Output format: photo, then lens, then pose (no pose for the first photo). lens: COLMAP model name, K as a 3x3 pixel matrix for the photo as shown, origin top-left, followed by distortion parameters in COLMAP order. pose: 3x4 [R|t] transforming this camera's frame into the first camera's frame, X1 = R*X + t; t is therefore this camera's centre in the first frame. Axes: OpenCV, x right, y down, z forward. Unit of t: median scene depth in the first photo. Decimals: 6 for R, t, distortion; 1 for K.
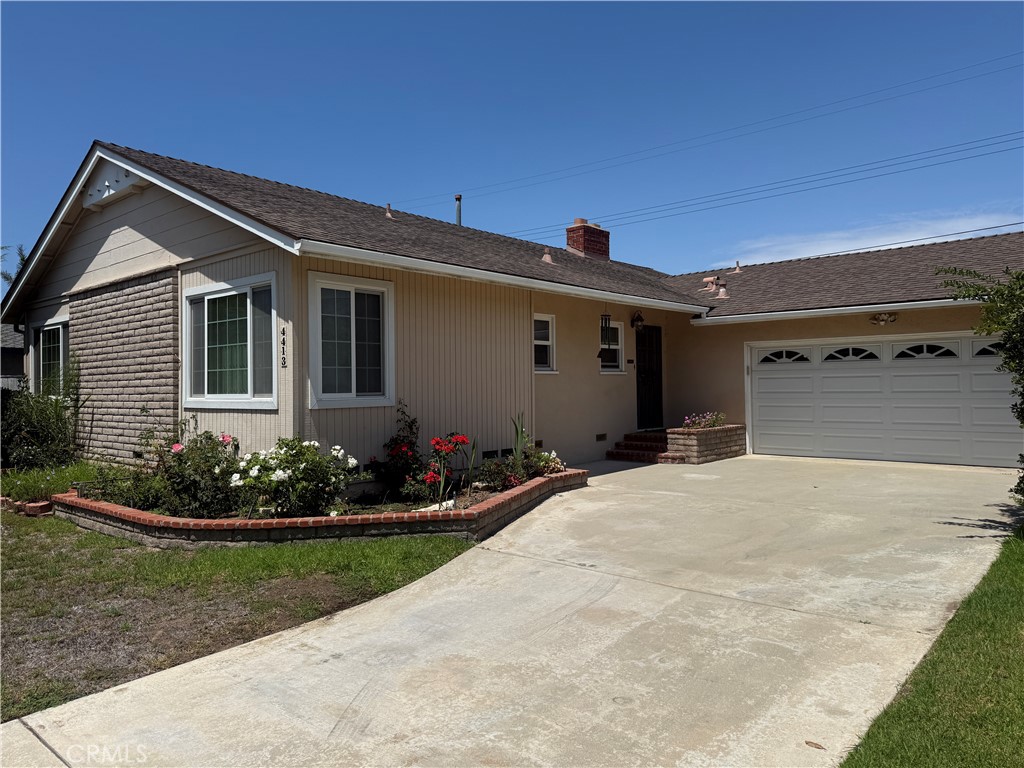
lens RADIAL K [[715.5, 0, 510.1], [0, 715.5, 386.5], [0, 0, 1]] dist [0.108098, -0.160340]
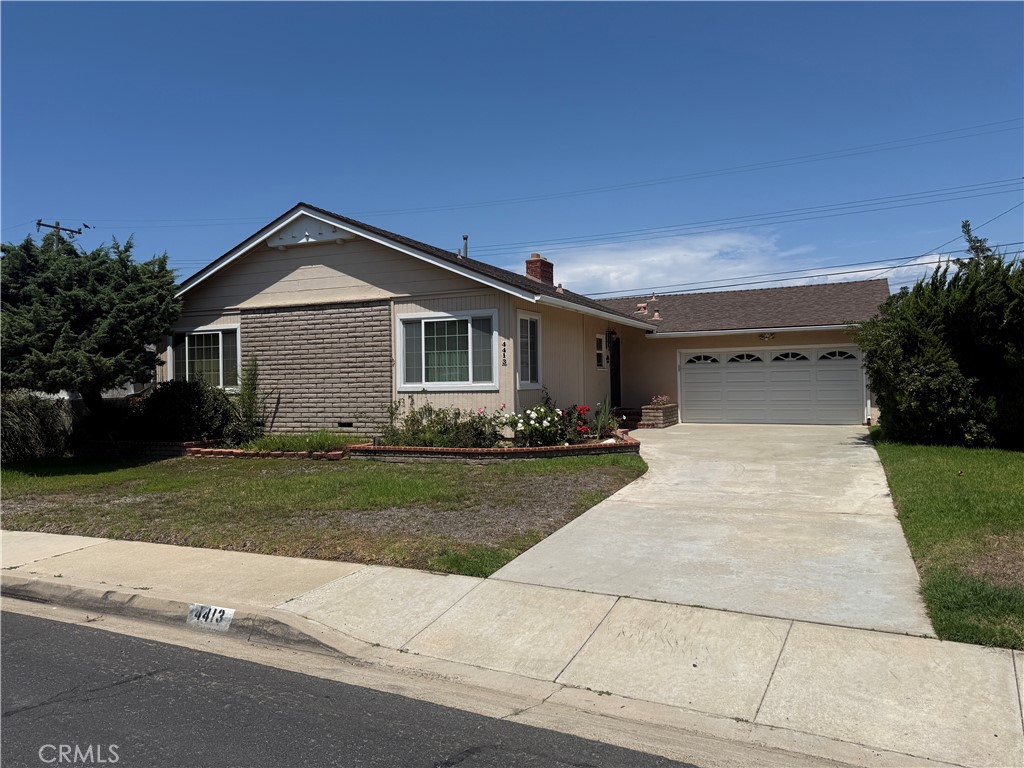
lens RADIAL K [[715.5, 0, 510.1], [0, 715.5, 386.5], [0, 0, 1]] dist [0.108098, -0.160340]
pose [[0.959548, -0.004244, 0.281512, -0.581228], [0.003328, 0.999987, 0.003733, 0.012755], [-0.281524, -0.002645, 0.959550, -0.467189]]
